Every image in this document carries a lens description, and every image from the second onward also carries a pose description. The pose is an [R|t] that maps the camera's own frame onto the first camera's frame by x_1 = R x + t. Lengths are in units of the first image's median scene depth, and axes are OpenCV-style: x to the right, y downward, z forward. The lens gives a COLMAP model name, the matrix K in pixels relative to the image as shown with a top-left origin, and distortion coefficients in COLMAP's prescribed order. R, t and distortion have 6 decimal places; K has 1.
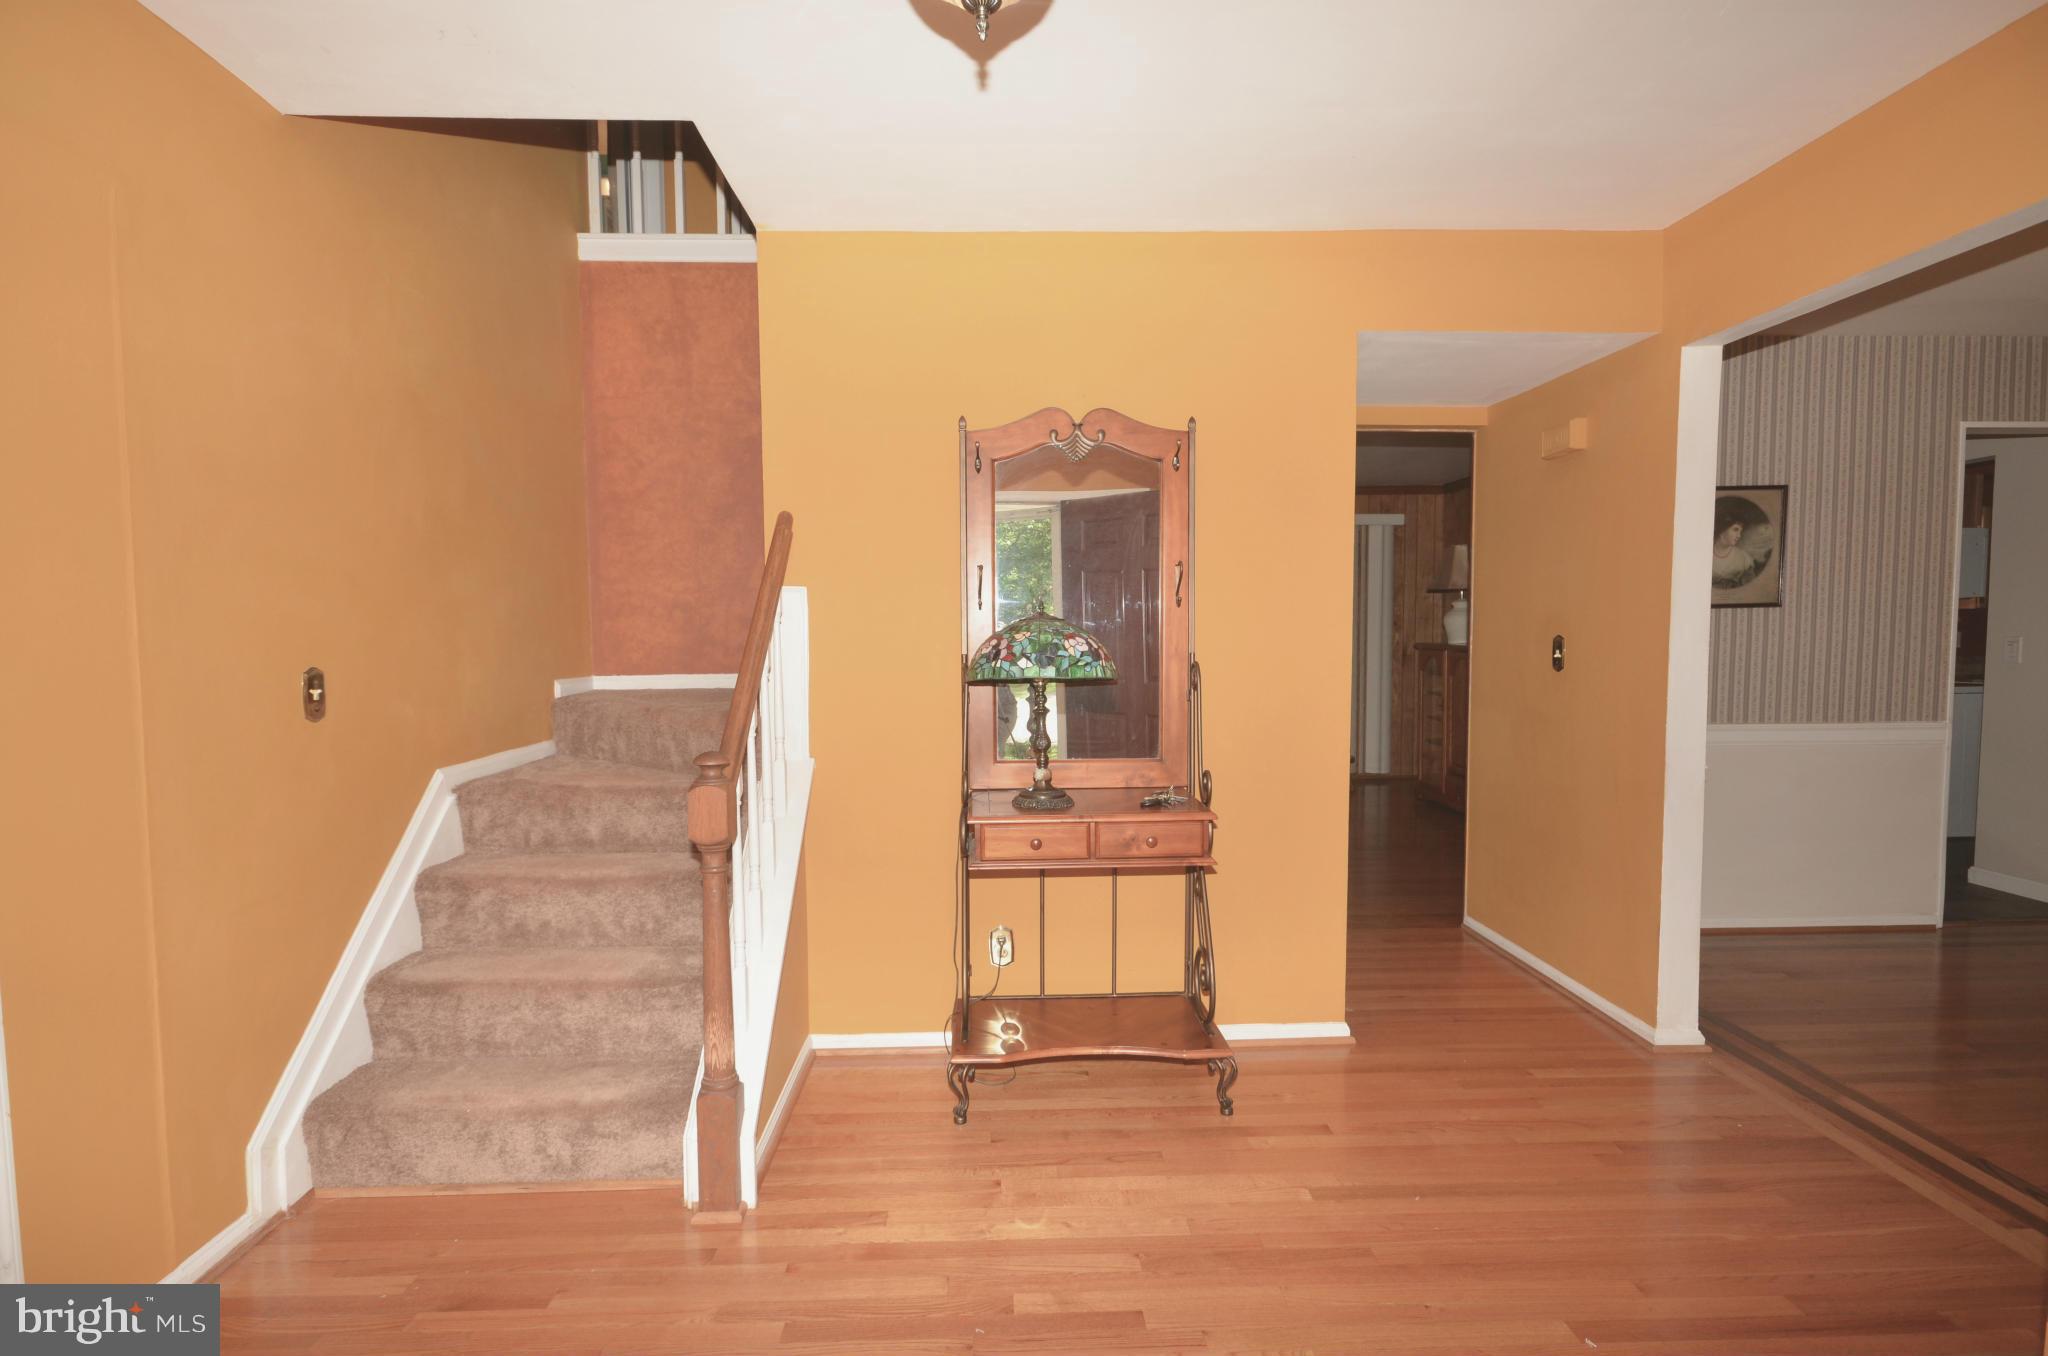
lens RADIAL K [[816.6, 0, 1024.0], [0, 816.6, 678.0], [0, 0, 1]] dist [0.001199, 0.000102]
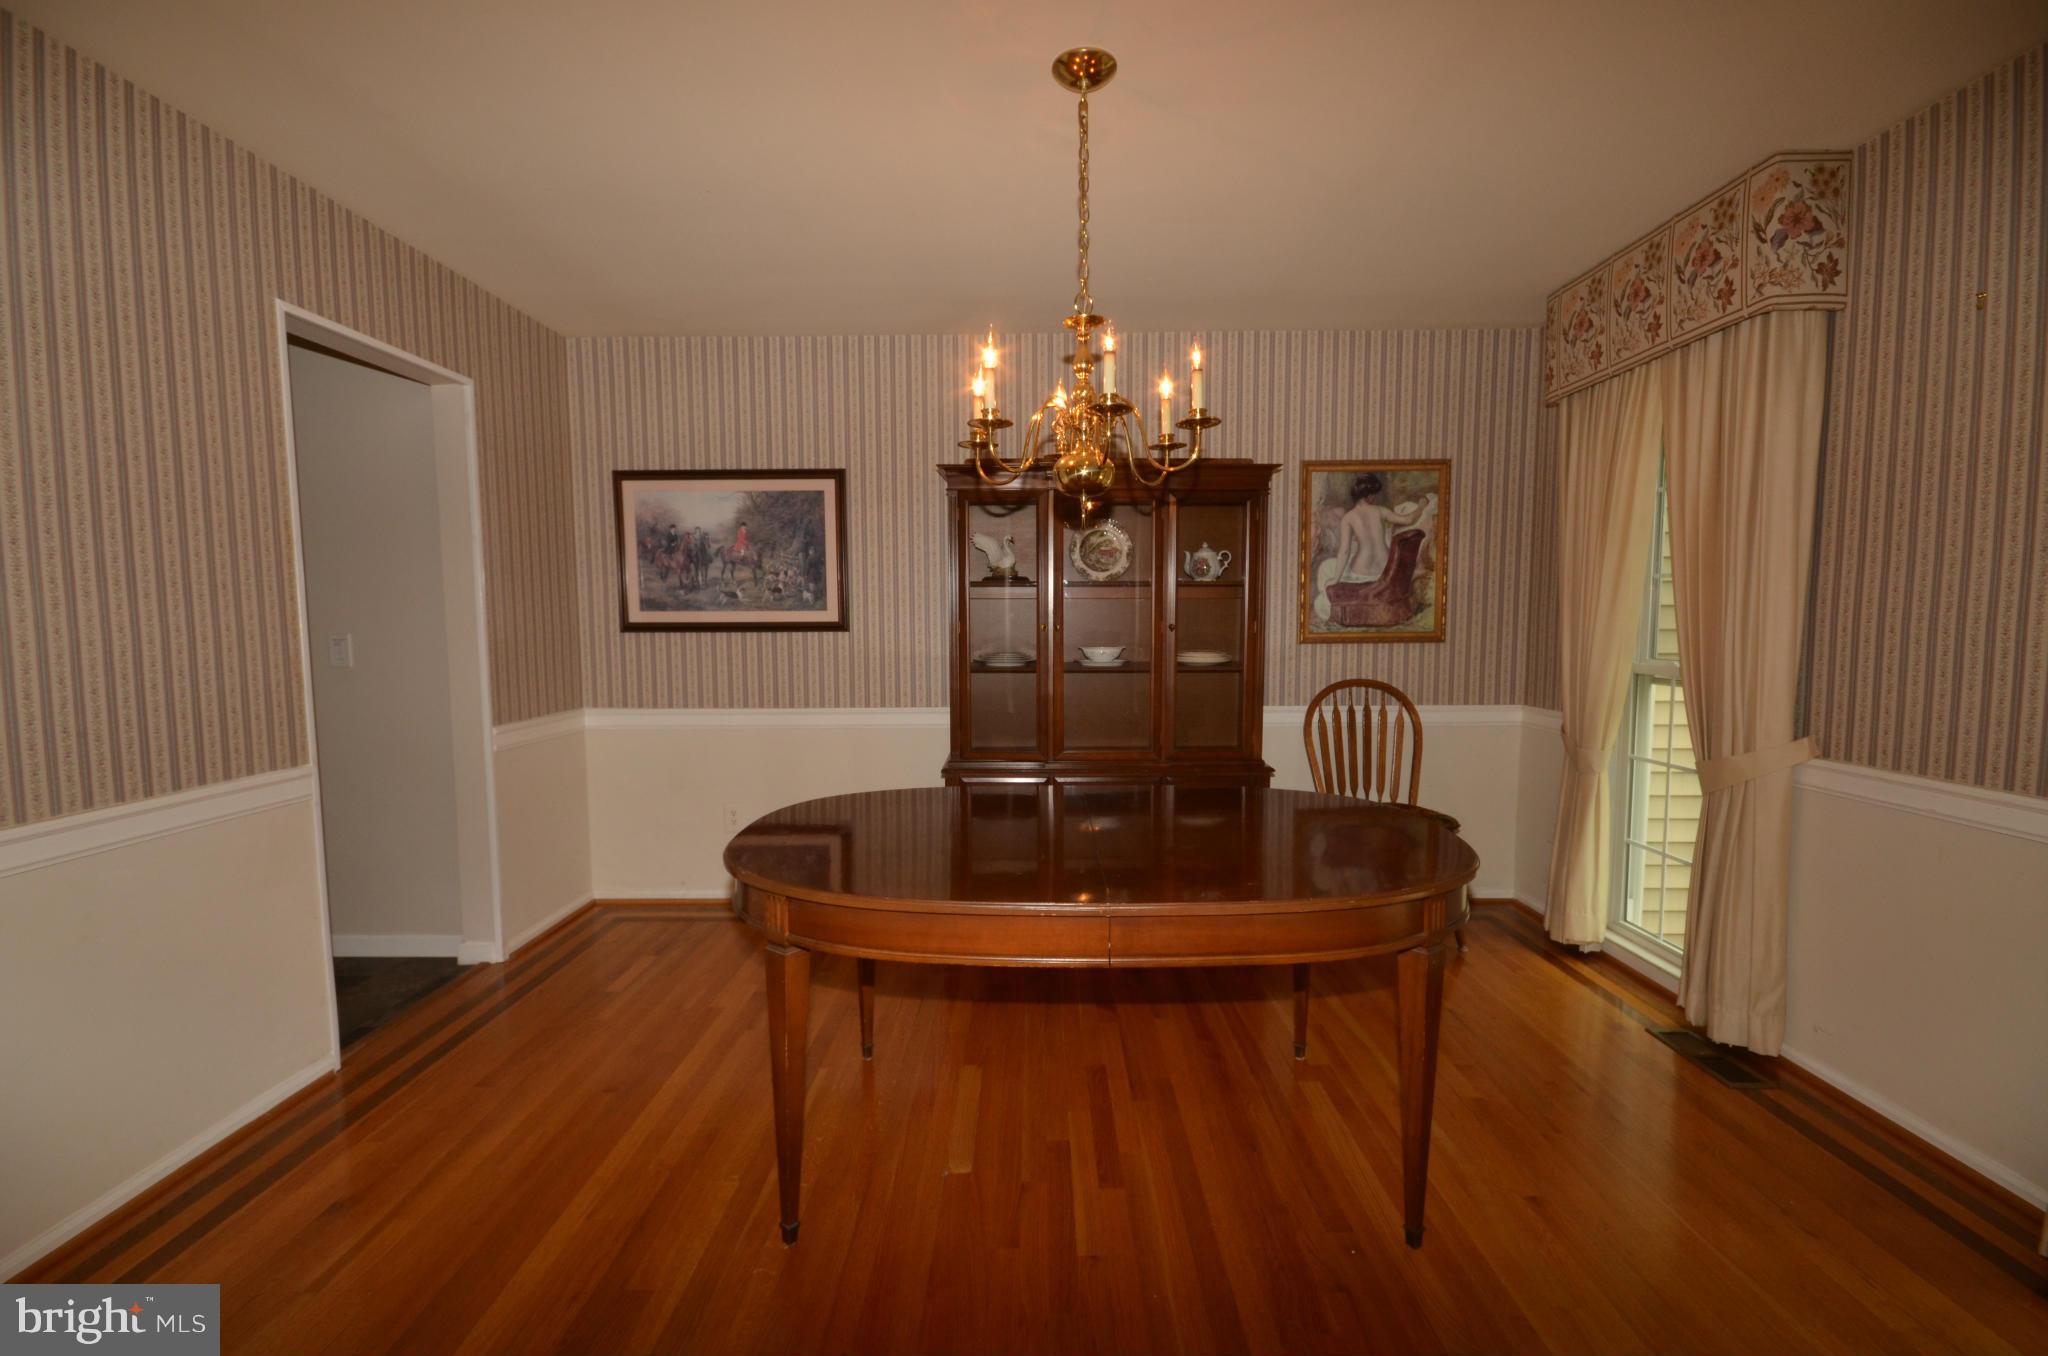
lens RADIAL K [[906.7, 0, 1019.9], [0, 906.7, 685.7], [0, 0, 1]] dist [-0.013787, -0.000559]
pose [[0.045770, -0.073704, 0.996229, 0.447768], [0.060464, 0.995650, 0.070883, -0.025974], [-0.997120, 0.056992, 0.050028, 0.398672]]
